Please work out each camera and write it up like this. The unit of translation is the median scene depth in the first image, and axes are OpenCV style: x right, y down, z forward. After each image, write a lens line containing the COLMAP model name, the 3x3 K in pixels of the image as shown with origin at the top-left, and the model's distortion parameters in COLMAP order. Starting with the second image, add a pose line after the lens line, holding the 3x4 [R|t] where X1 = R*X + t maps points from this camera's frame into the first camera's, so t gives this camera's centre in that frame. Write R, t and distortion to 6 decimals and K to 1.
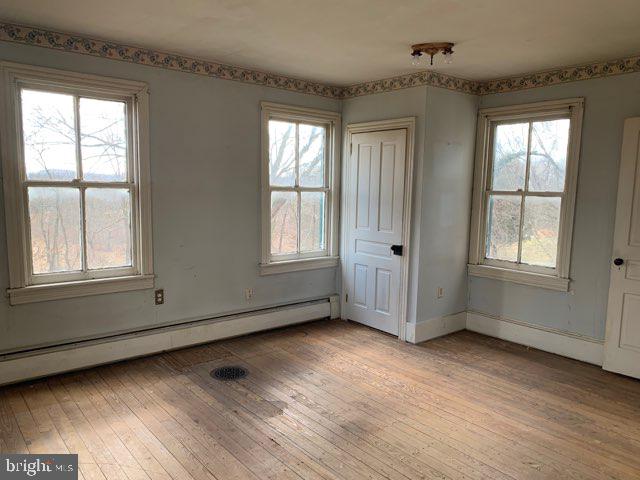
lens RADIAL K [[484.8, 0, 327.2], [0, 484.8, 237.4], [0, 0, 1]] dist [0.102318, -0.143722]
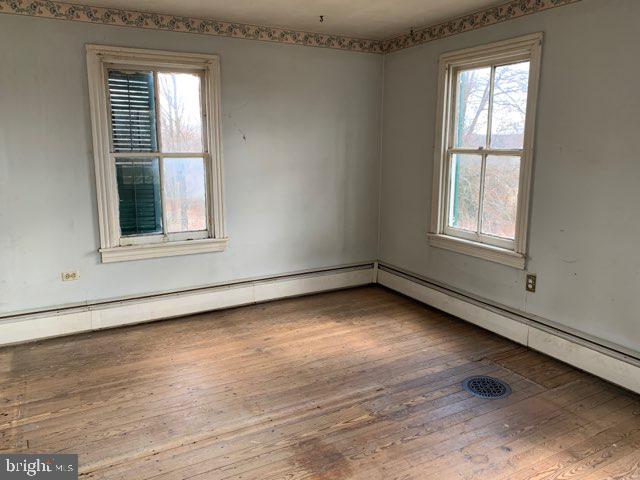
lens RADIAL K [[484.8, 0, 327.2], [0, 484.8, 237.4], [0, 0, 1]] dist [0.102318, -0.143722]
pose [[-0.186766, 0.156787, -0.969812, 0.594499], [-0.115427, 0.976843, 0.180153, -0.076992], [0.975600, 0.145589, -0.164343, 0.849892]]
